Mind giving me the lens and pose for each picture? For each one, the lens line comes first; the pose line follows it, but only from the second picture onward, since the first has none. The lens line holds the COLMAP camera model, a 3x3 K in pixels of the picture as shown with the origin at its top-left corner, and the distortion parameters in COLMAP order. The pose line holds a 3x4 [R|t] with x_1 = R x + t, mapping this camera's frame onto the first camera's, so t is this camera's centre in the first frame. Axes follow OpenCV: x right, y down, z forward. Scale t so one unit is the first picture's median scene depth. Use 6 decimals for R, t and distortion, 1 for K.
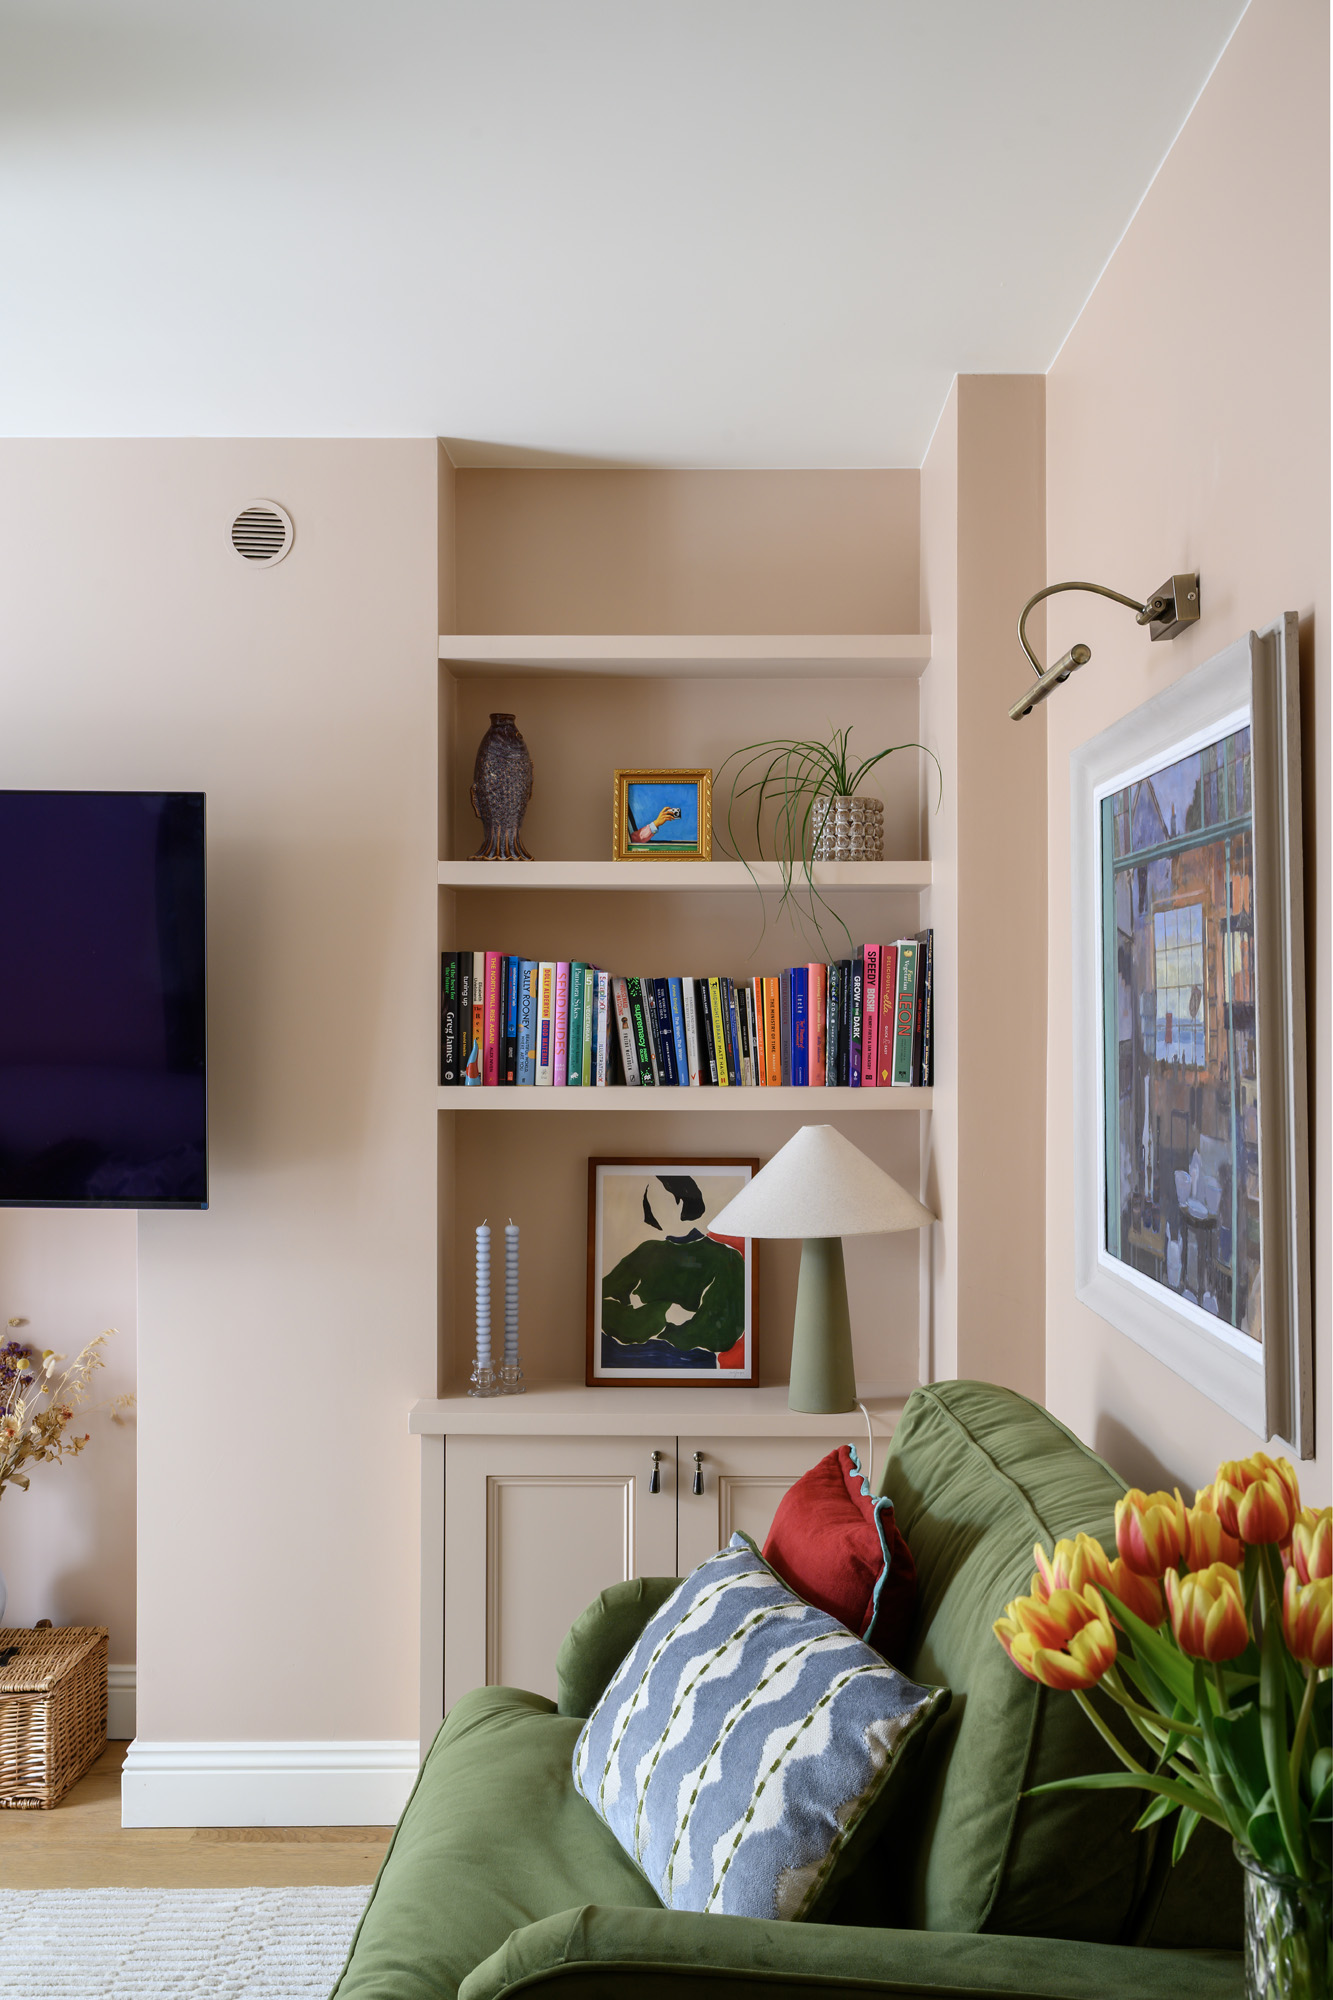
lens RADIAL K [[1904.6, 0, 671.4], [0, 1904.6, 1003.0], [0, 0, 1]] dist [0.009345, 0.000000]
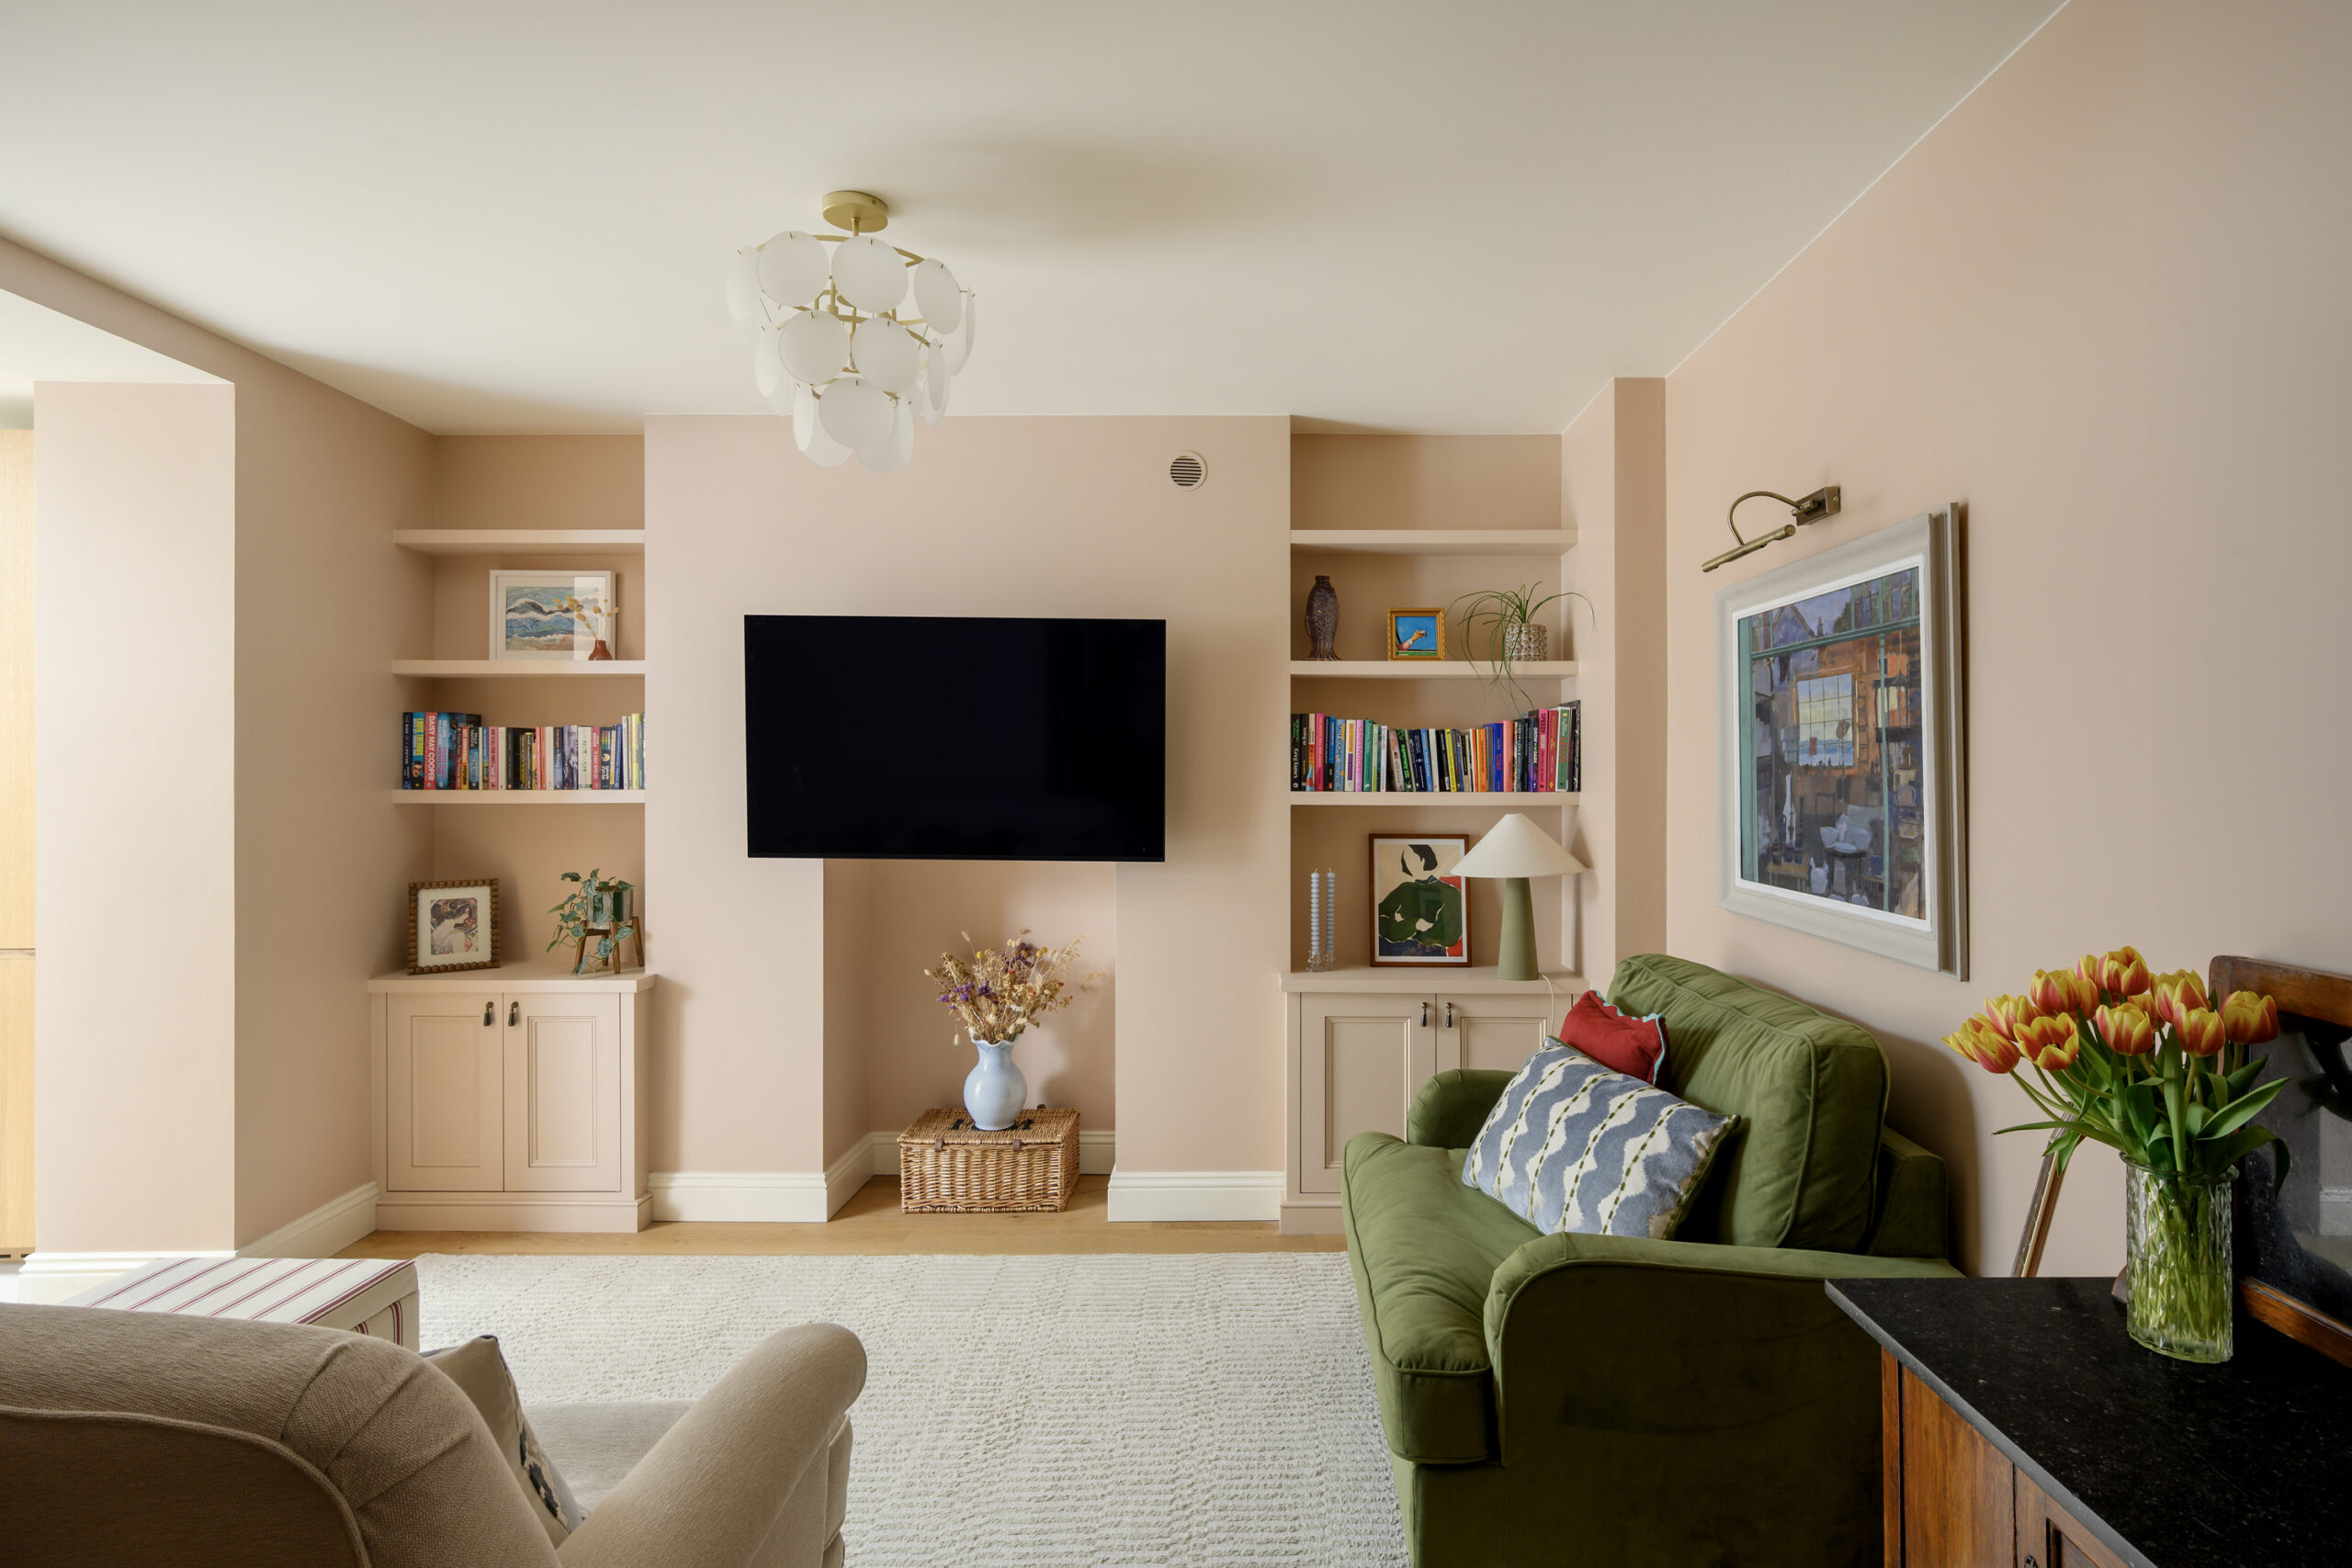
lens RADIAL K [[1150.1, 0, 1171.9], [0, 1150.1, 768.4], [0, 0, 1]] dist [0.006205, 0.001534]
pose [[0.999985, 0.001450, 0.005302, -0.239498], [-0.001428, 0.999990, -0.004191, 0.027980], [-0.005308, 0.004184, 0.999977, -0.039980]]
